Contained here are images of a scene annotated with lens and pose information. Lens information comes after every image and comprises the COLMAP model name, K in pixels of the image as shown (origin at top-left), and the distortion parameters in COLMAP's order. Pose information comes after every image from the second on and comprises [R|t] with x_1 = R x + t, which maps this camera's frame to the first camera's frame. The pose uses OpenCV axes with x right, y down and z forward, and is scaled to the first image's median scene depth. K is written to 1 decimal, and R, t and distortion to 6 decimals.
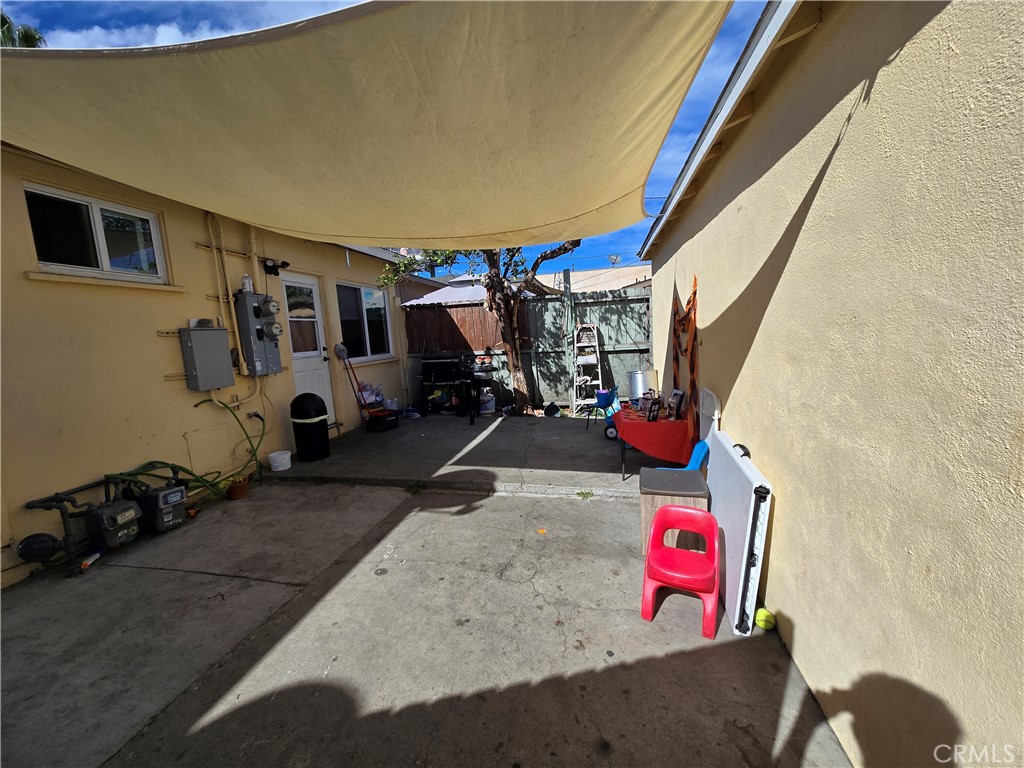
lens RADIAL K [[421.6, 0, 514.5], [0, 421.6, 386.5], [0, 0, 1]] dist [0.001619, 0.000389]
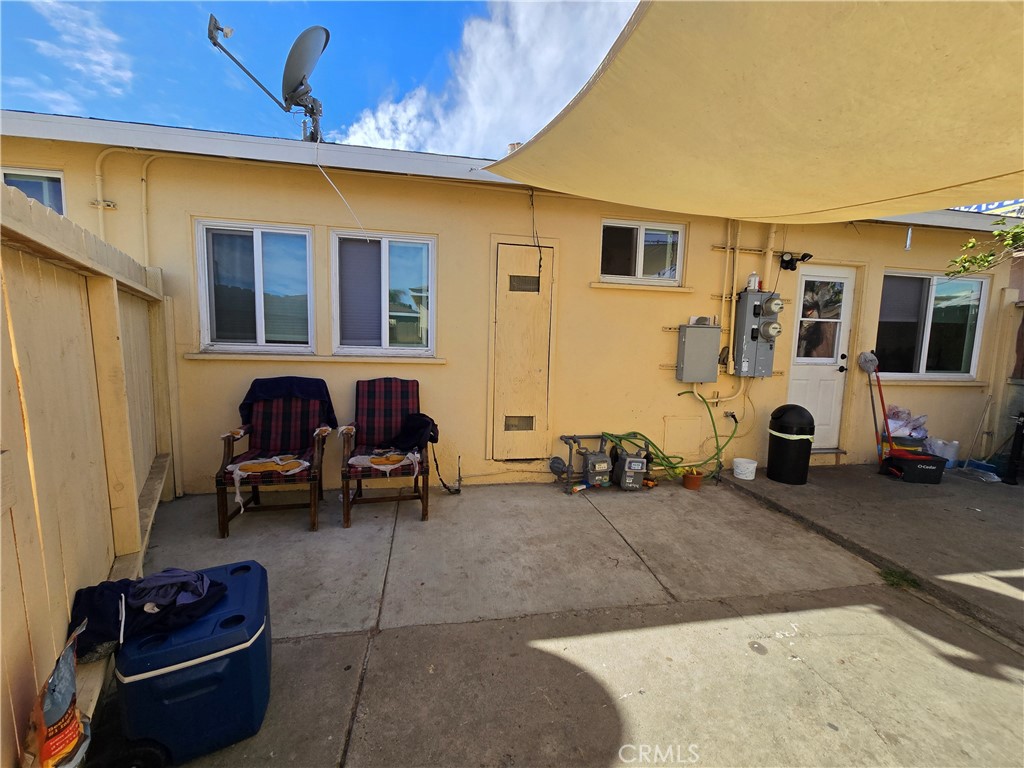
lens RADIAL K [[421.6, 0, 514.5], [0, 421.6, 386.5], [0, 0, 1]] dist [0.001619, 0.000389]
pose [[0.368941, 0.168666, -0.914021, 0.094814], [-0.166475, 0.979486, 0.113549, -0.027863], [0.914423, 0.110268, 0.389451, 0.157175]]
